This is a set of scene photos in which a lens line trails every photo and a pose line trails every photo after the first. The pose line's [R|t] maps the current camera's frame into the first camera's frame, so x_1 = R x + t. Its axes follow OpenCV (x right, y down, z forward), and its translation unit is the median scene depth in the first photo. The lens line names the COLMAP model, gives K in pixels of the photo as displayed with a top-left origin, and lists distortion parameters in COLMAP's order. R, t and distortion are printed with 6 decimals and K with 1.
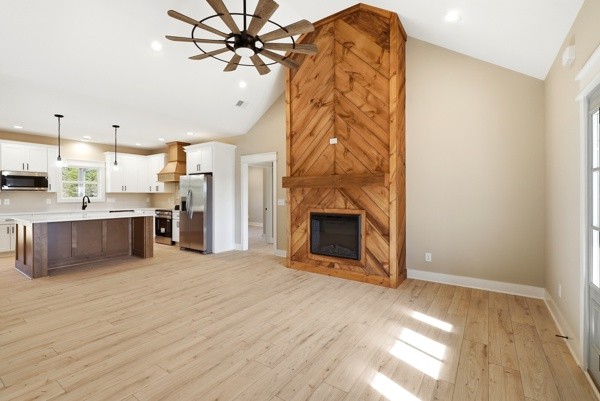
lens RADIAL K [[275.2, 0, 298.5], [0, 275.2, 196.7], [0, 0, 1]] dist [-0.003276, 0.000397]
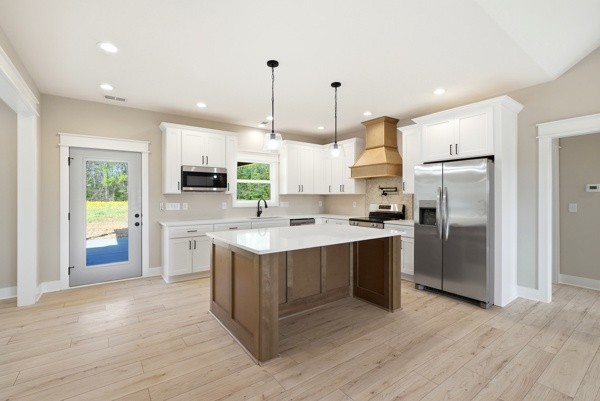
lens RADIAL K [[272.6, 0, 299.7], [0, 272.6, 197.3], [0, 0, 1]] dist [-0.002653, -0.000192]
pose [[0.944207, -0.002058, -0.329346, -0.685223], [0.000629, 0.999990, -0.004447, -0.004978], [0.329351, 0.003992, 0.944199, 0.512003]]
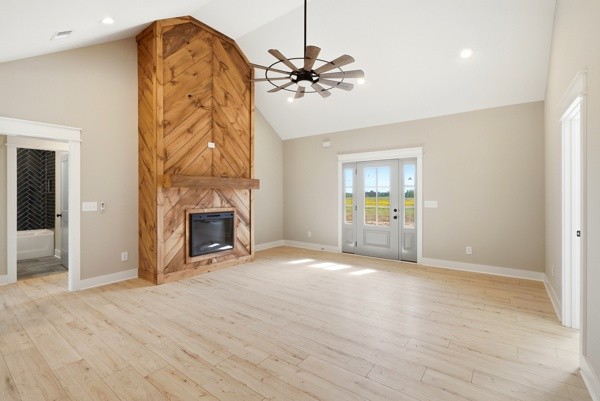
lens RADIAL K [[274.8, 0, 297.0], [0, 274.8, 195.9], [0, 0, 1]] dist [-0.014998, 0.000160]
pose [[0.036930, -0.006295, 0.999298, -0.909240], [0.005972, 0.999964, 0.006079, -0.008354], [-0.999300, 0.005743, 0.036966, 0.613329]]
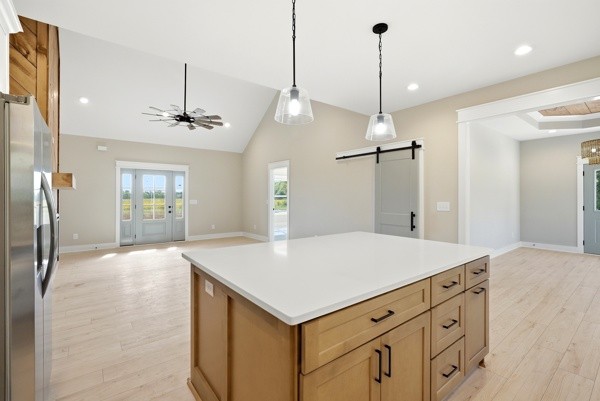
lens RADIAL K [[275.2, 0, 298.5], [0, 275.2, 196.7], [0, 0, 1]] dist [-0.003276, 0.000397]
pose [[-0.954880, -0.003508, 0.296971, -0.962278], [-0.001917, 0.999982, 0.005650, -0.010070], [-0.296985, 0.004826, -0.954870, 1.653448]]
